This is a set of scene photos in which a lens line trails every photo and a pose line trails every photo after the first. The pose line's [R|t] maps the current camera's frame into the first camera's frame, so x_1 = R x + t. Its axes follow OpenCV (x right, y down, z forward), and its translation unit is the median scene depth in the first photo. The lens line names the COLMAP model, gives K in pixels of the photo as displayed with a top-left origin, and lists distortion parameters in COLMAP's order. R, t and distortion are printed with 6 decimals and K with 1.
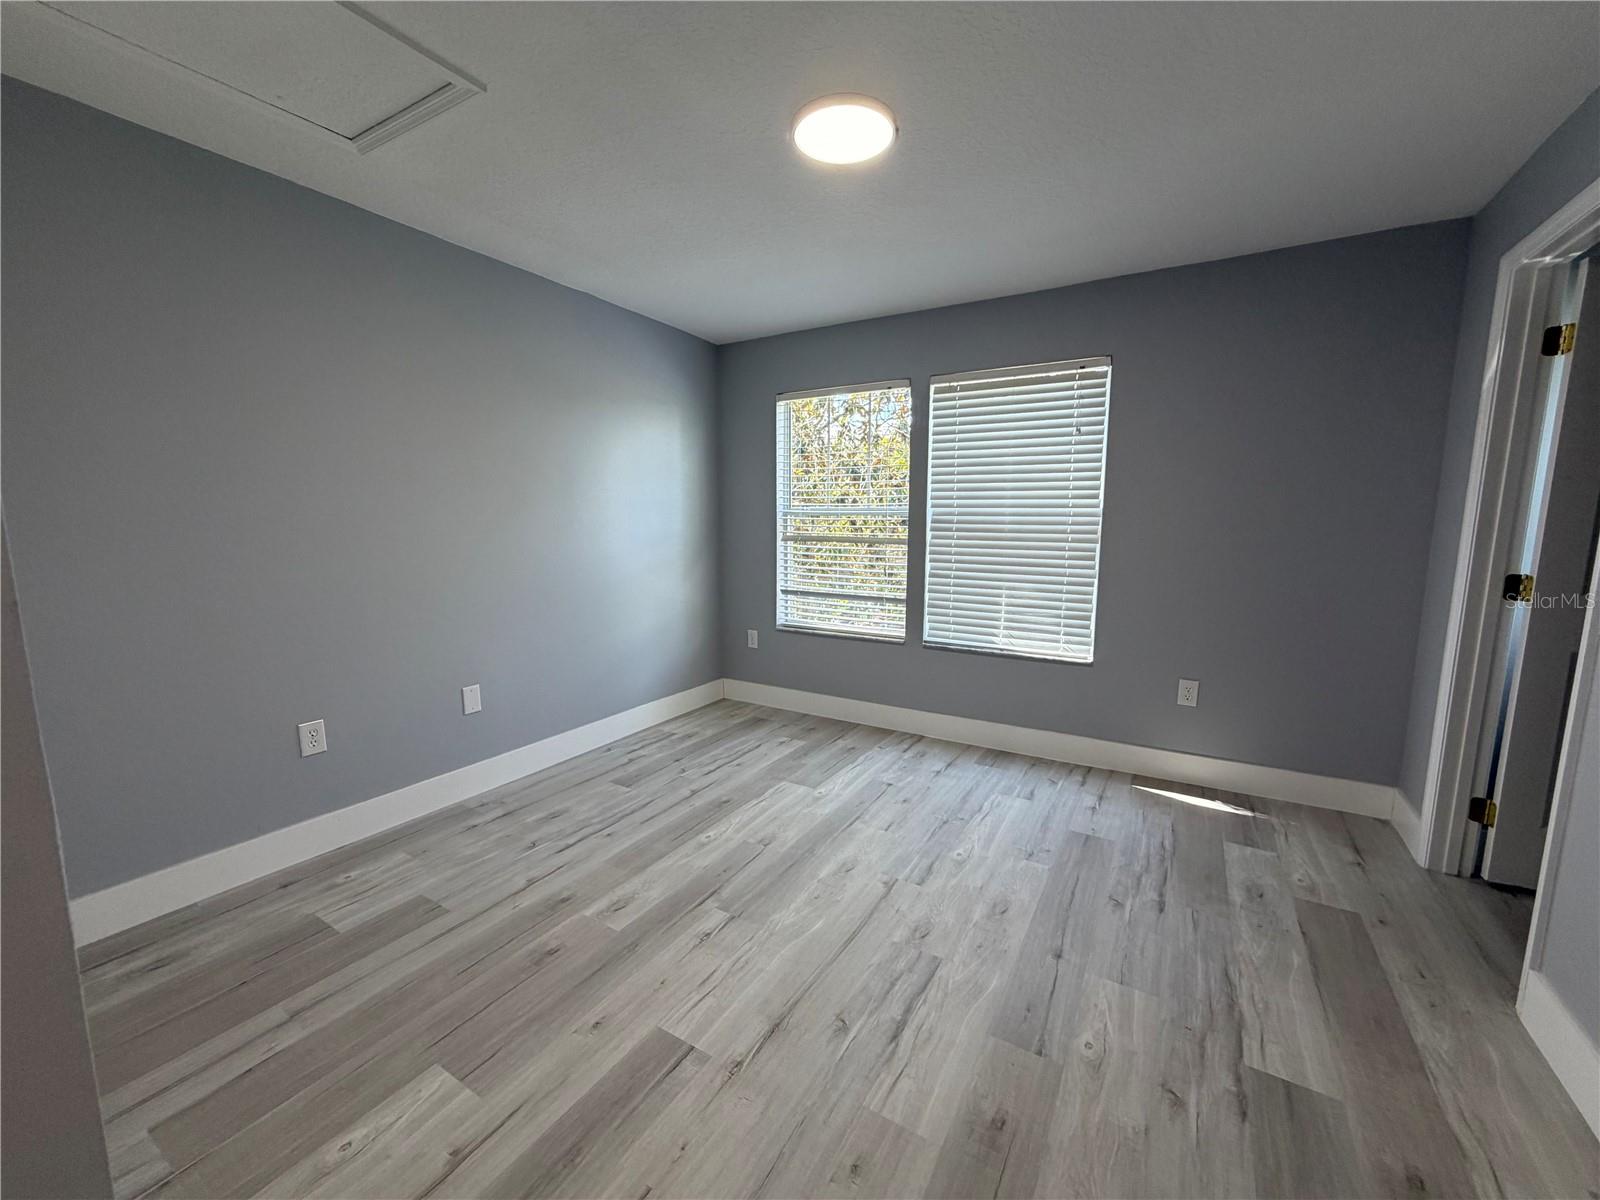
lens RADIAL K [[635.3, 0, 800.8], [0, 635.3, 600.3], [0, 0, 1]] dist [0.008117, 0.000472]
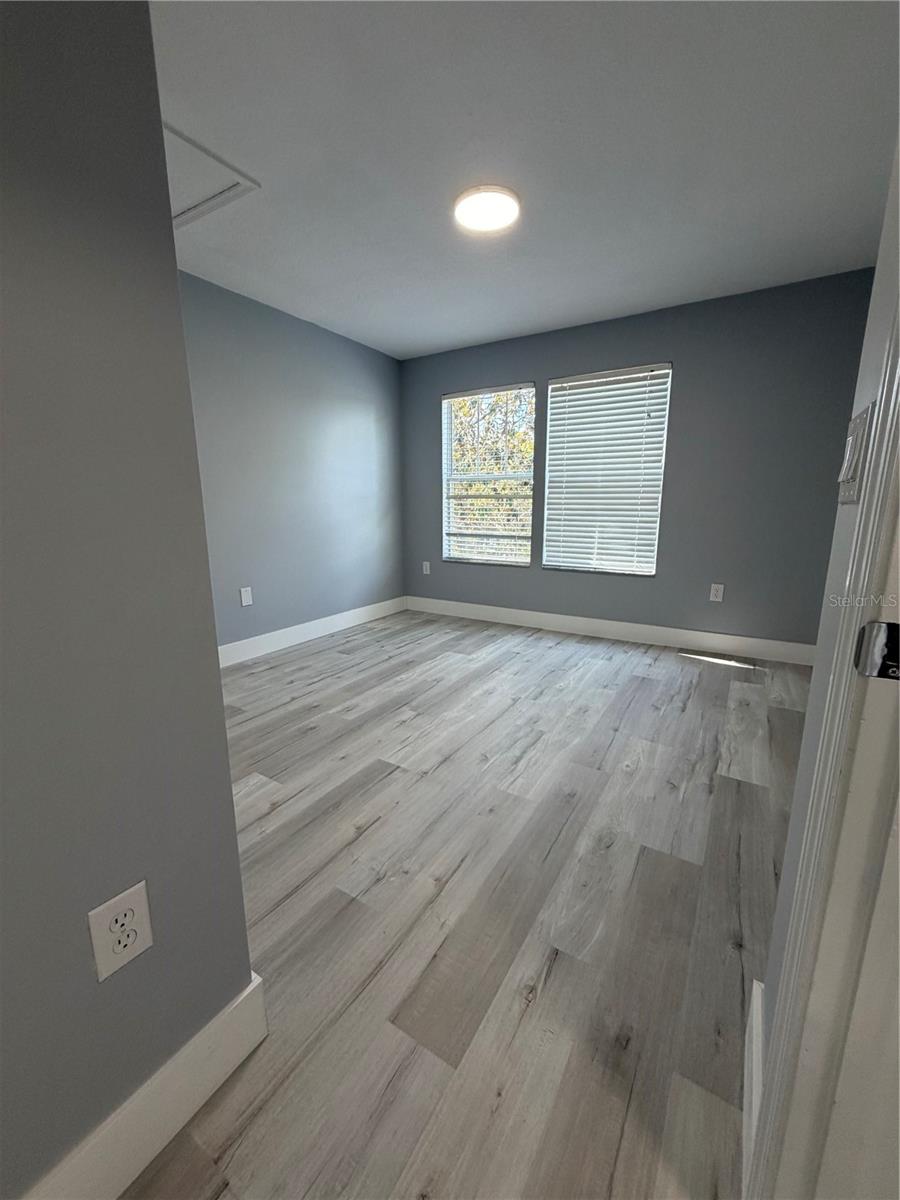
lens RADIAL K [[476.5, 0, 450.2], [0, 476.5, 596.5], [0, 0, 1]] dist [0.008117, 0.000472]
pose [[0.999847, -0.003351, -0.017141, -0.003615], [0.004457, 0.997885, 0.064858, 0.094404], [0.016887, -0.064924, 0.997747, -0.164363]]
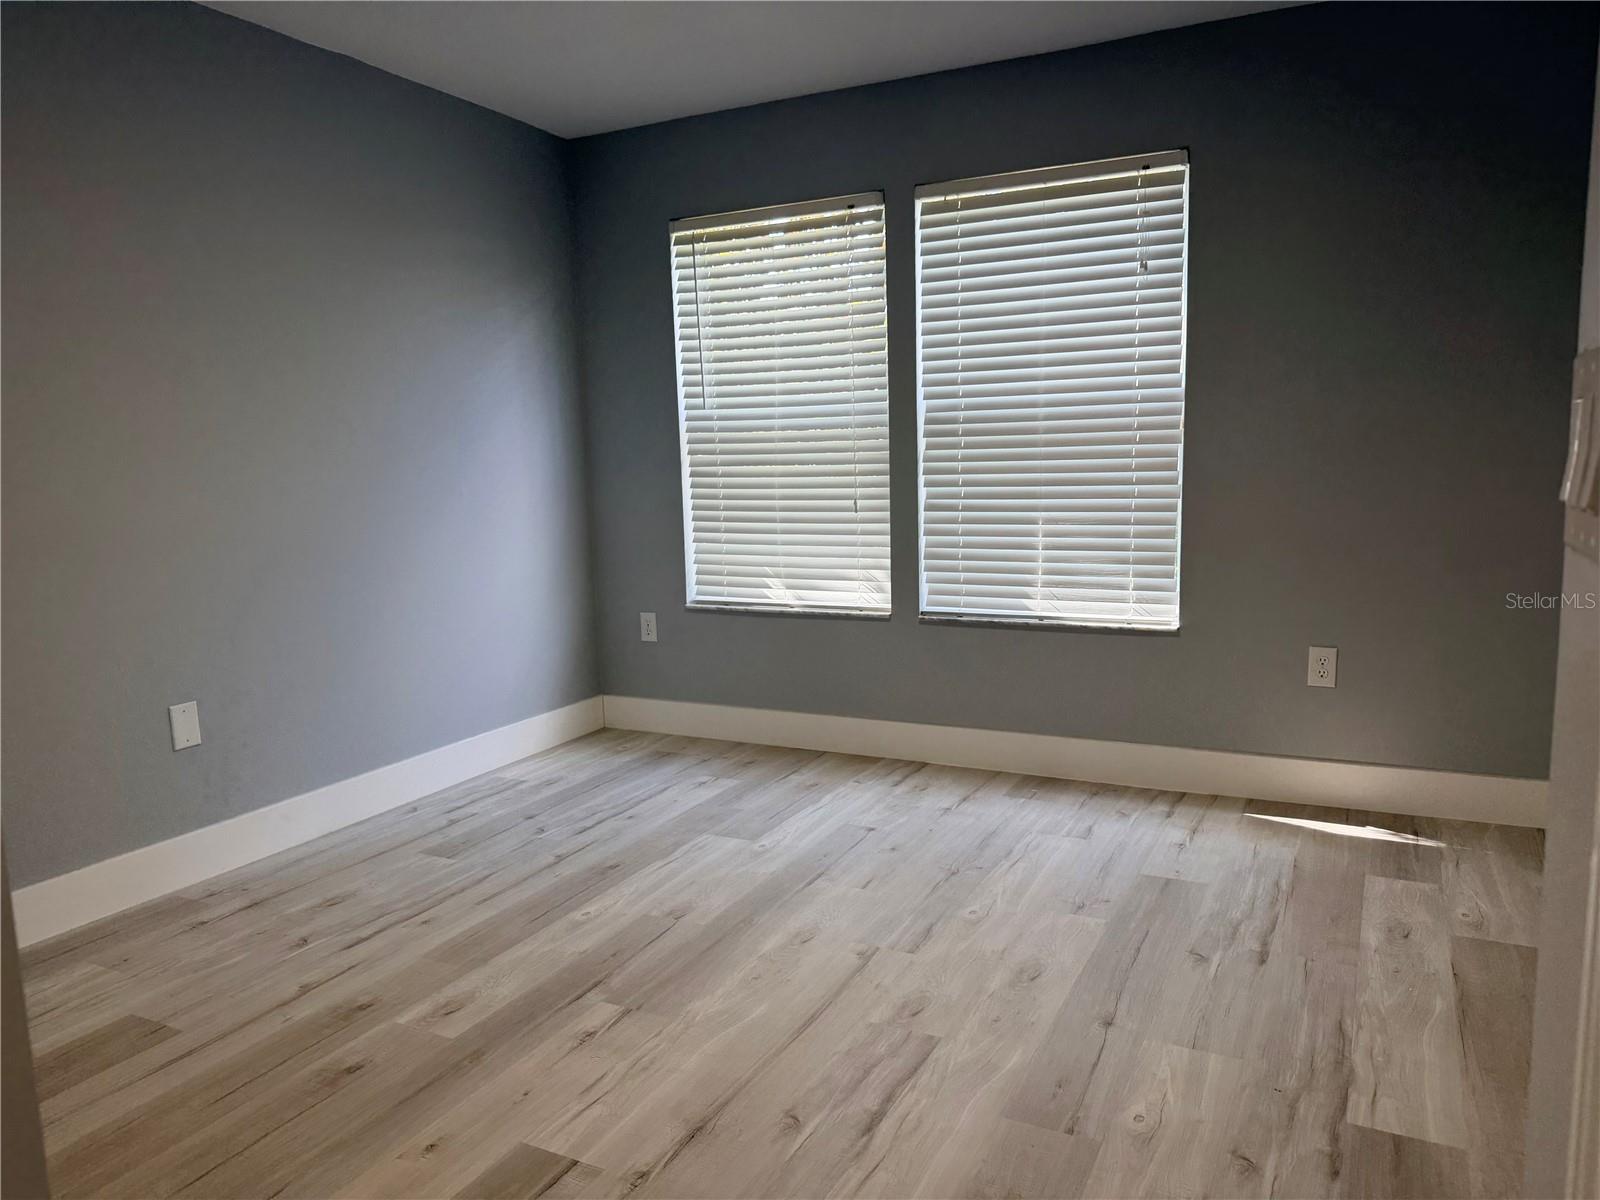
lens RADIAL K [[1125.7, 0, 809.1], [0, 1125.7, 605.0], [0, 0, 1]] dist [0.042649, -0.049130]
pose [[0.996992, -0.040201, 0.066260, 0.014866], [0.039746, 0.999176, 0.008166, 0.062777], [-0.066534, -0.005508, 0.997769, -0.143013]]
